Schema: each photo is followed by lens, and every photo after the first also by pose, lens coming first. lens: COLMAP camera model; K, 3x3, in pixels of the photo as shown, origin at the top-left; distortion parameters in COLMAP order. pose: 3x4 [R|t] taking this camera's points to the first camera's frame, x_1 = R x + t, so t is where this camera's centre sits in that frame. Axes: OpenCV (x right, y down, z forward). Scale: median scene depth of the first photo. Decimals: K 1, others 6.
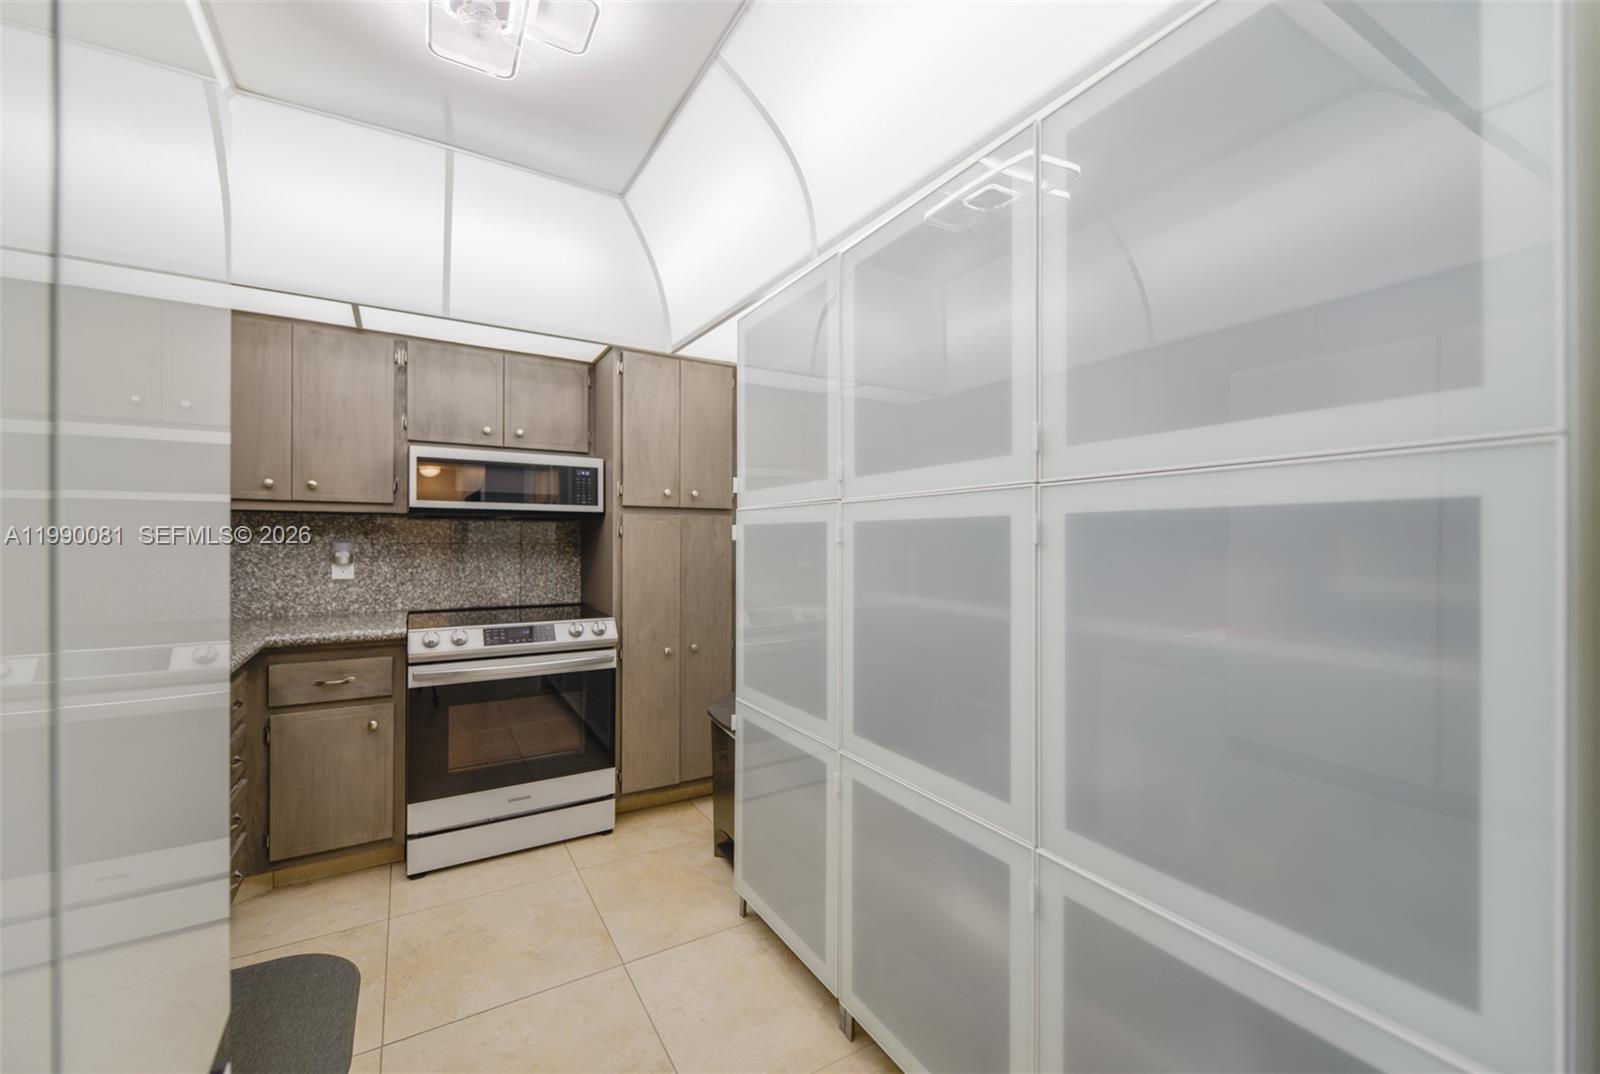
lens RADIAL K [[638.4, 0, 795.1], [0, 638.4, 538.0], [0, 0, 1]] dist [0.001020, -0.002209]
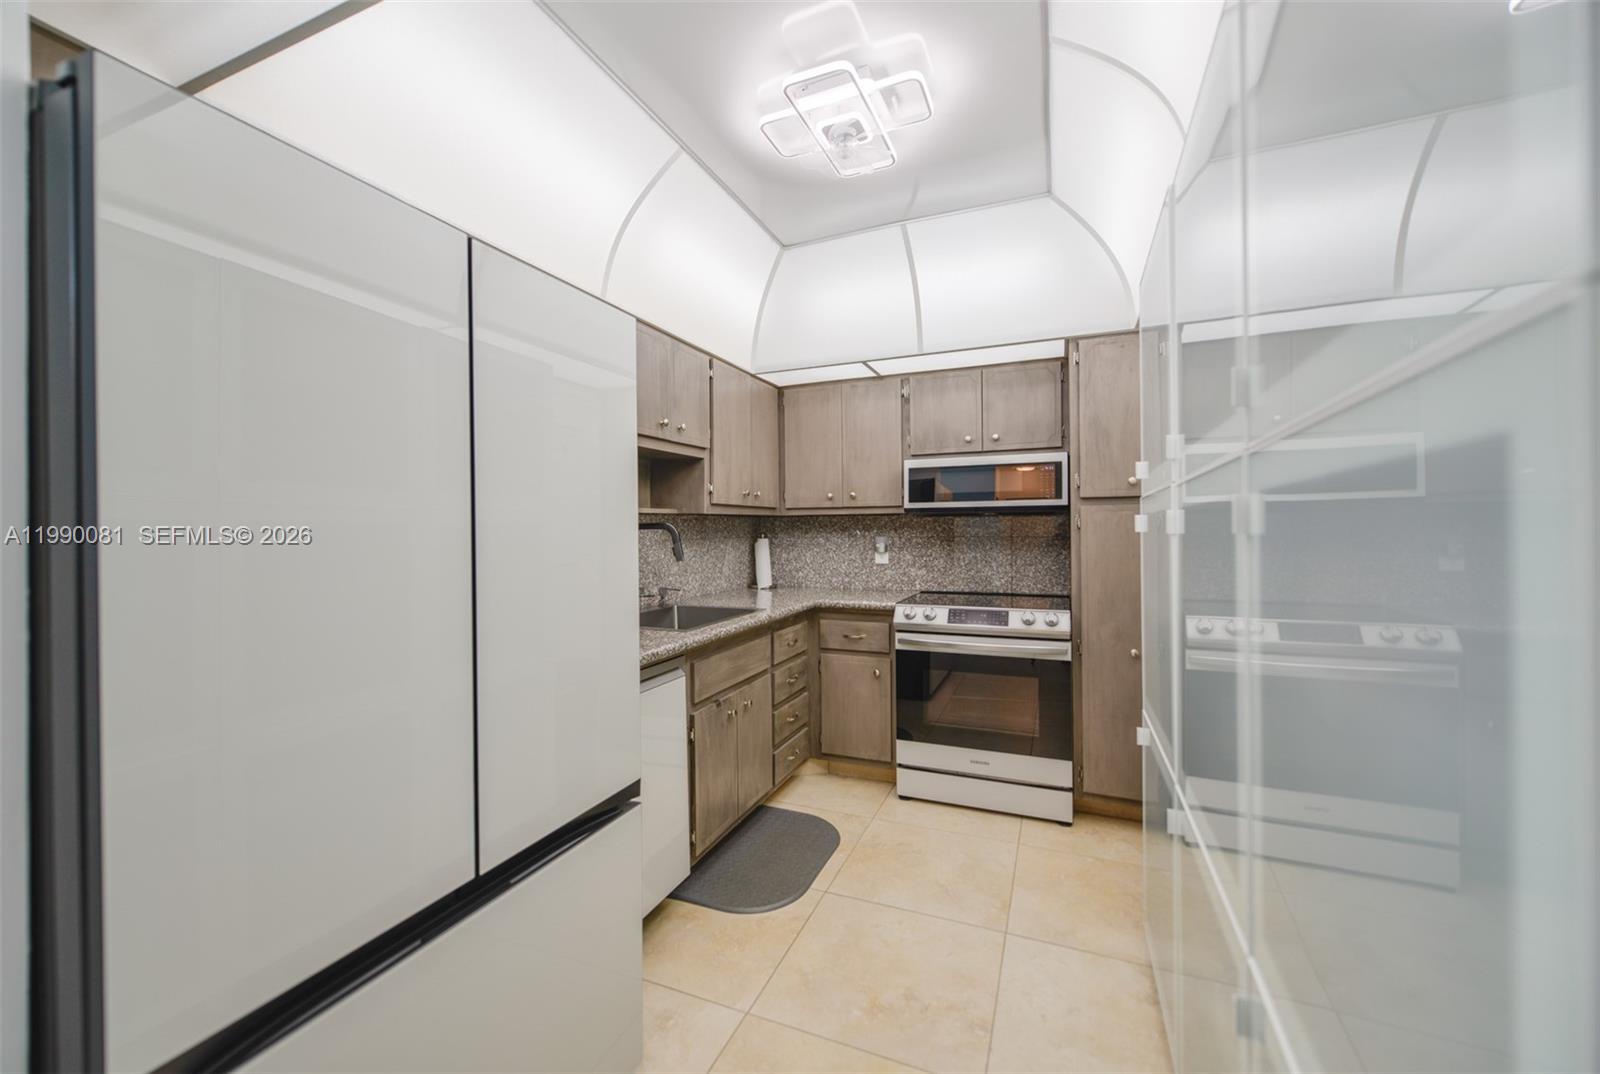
lens RADIAL K [[634.6, 0, 787.7], [0, 634.6, 530.9], [0, 0, 1]] dist [0.001142, -0.000113]
pose [[0.580577, -0.011474, -0.814124, 0.271191], [0.009948, 0.999926, -0.006999, 0.002912], [0.814144, -0.004035, 0.580648, 0.067692]]
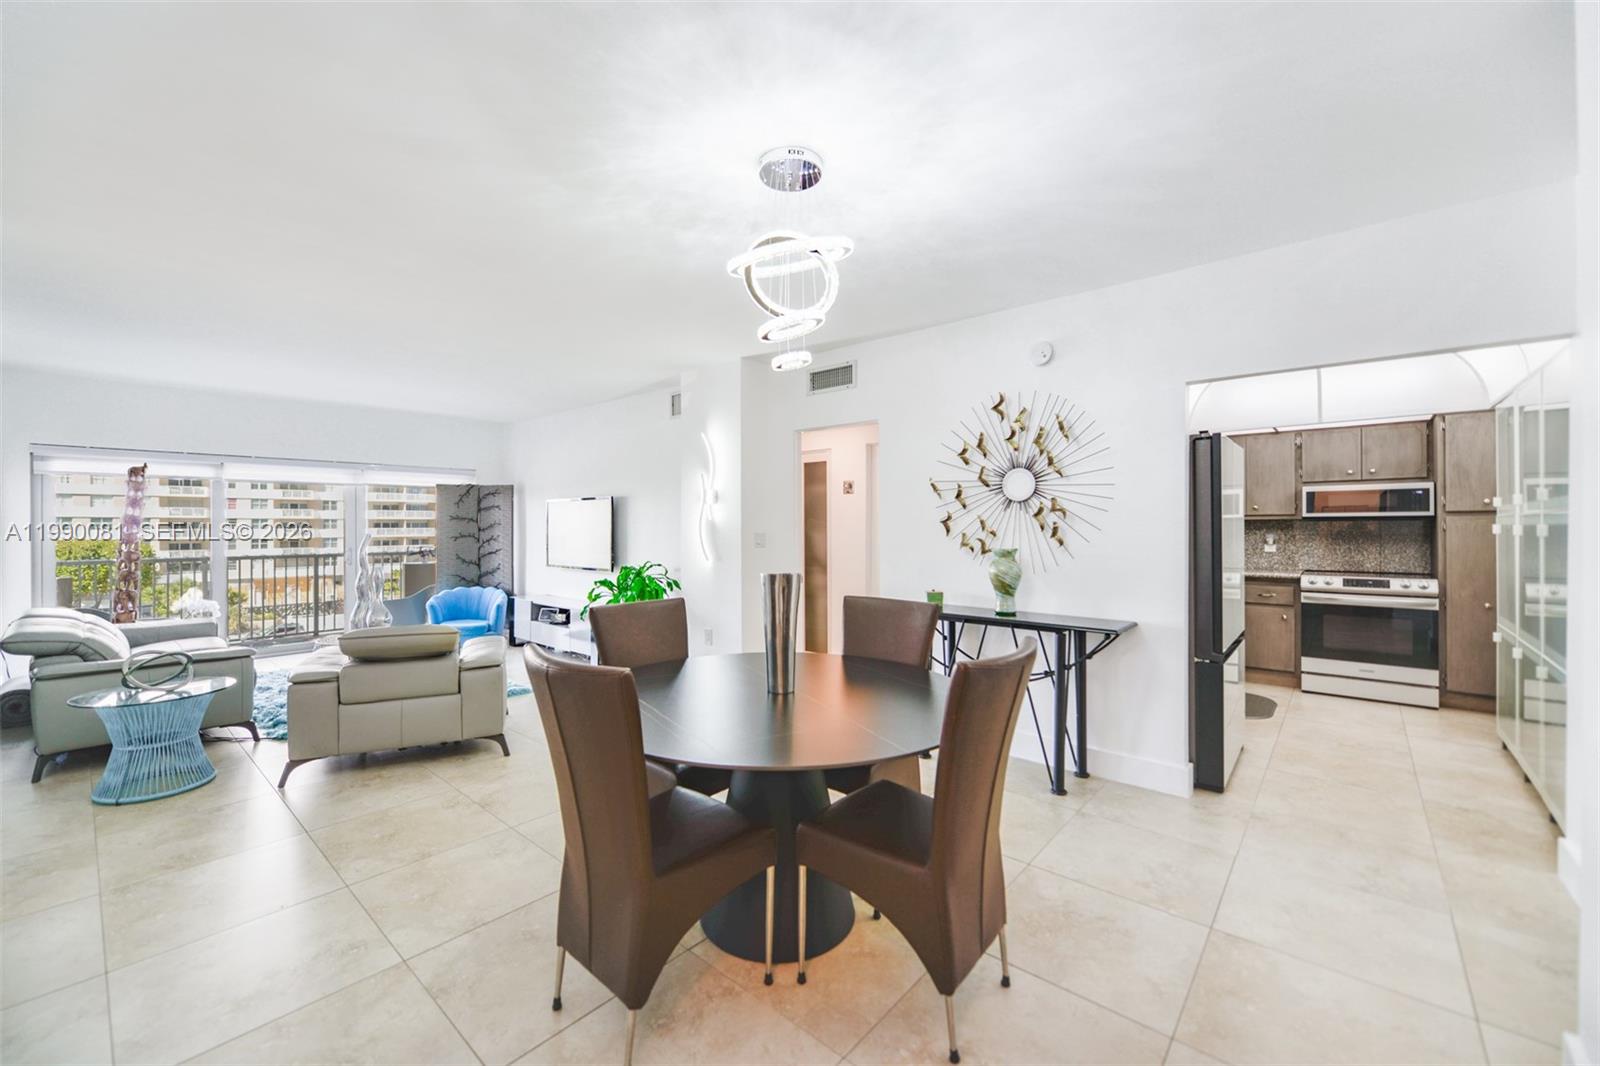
lens RADIAL K [[635.2, 0, 798.3], [0, 635.2, 525.3], [0, 0, 1]] dist [-0.000640, -0.000135]
pose [[0.304766, -0.009417, -0.952381, 0.778450], [0.002825, 0.999956, -0.008983, -0.006177], [0.952423, 0.000047, 0.304779, -1.072798]]
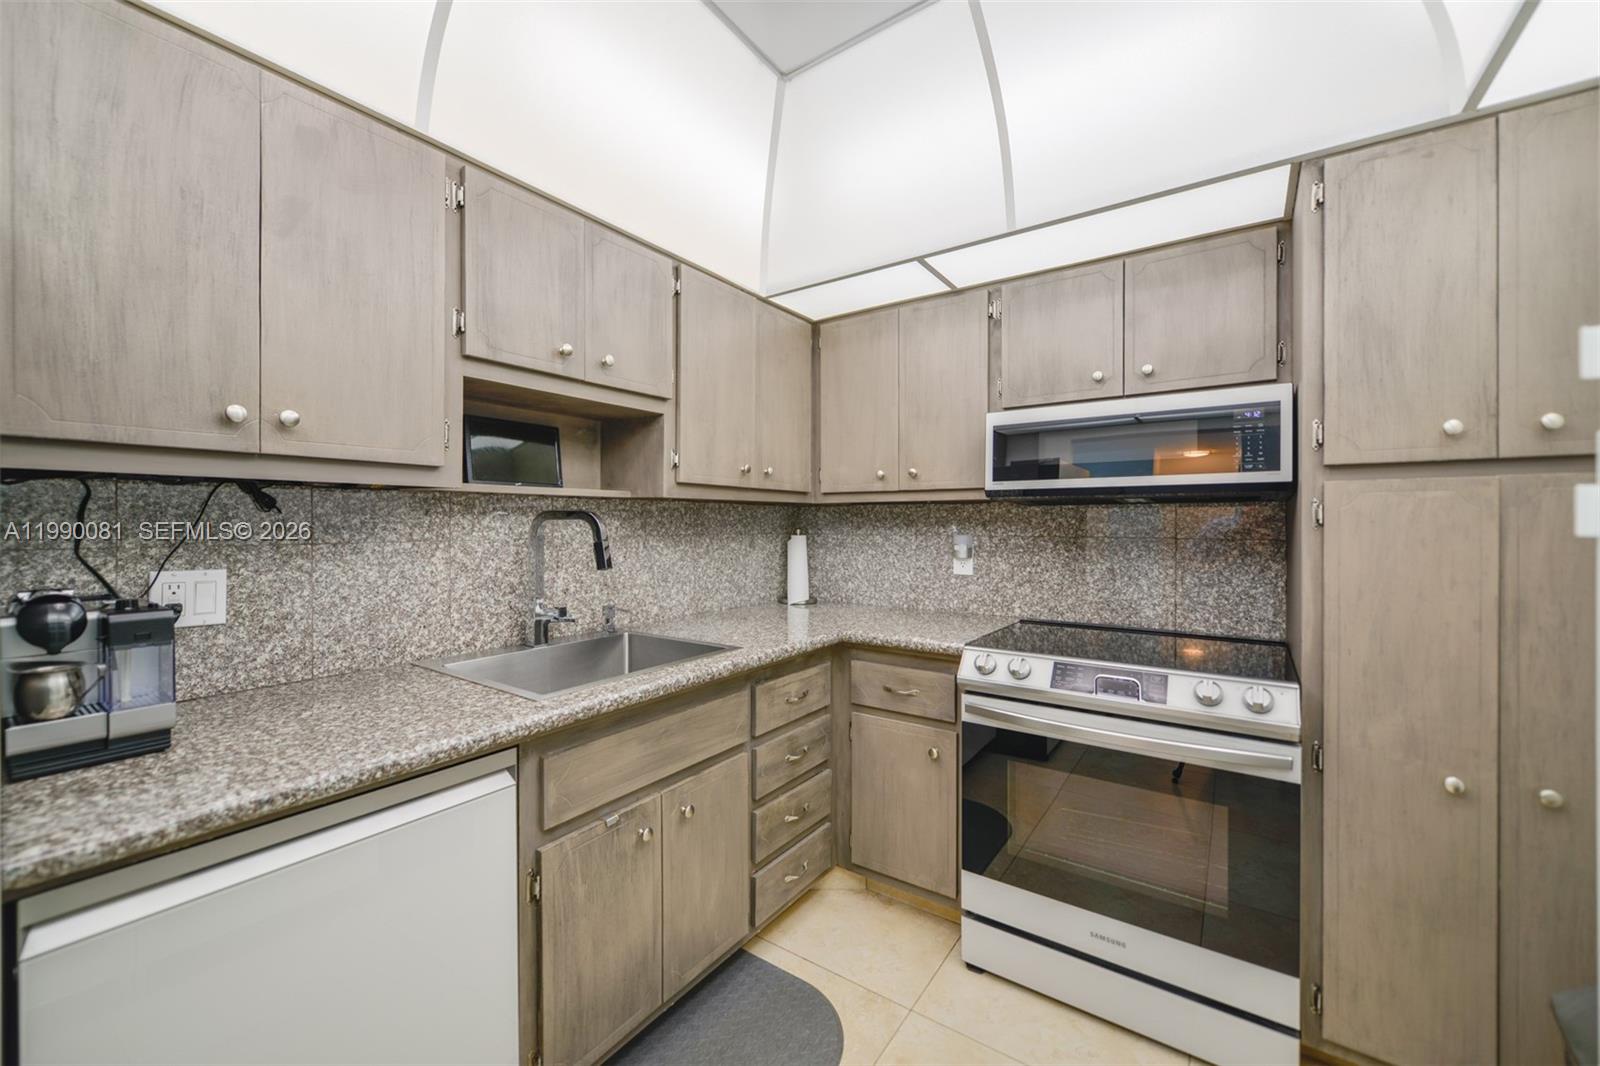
lens RADIAL K [[636.5, 0, 783.4], [0, 636.5, 526.9], [0, 0, 1]] dist [-0.000036, -0.000398]
pose [[0.394254, -0.004746, -0.918989, 0.024091], [-0.001880, 0.999980, -0.005971, 0.001927], [0.919000, 0.004082, 0.394237, 0.421299]]
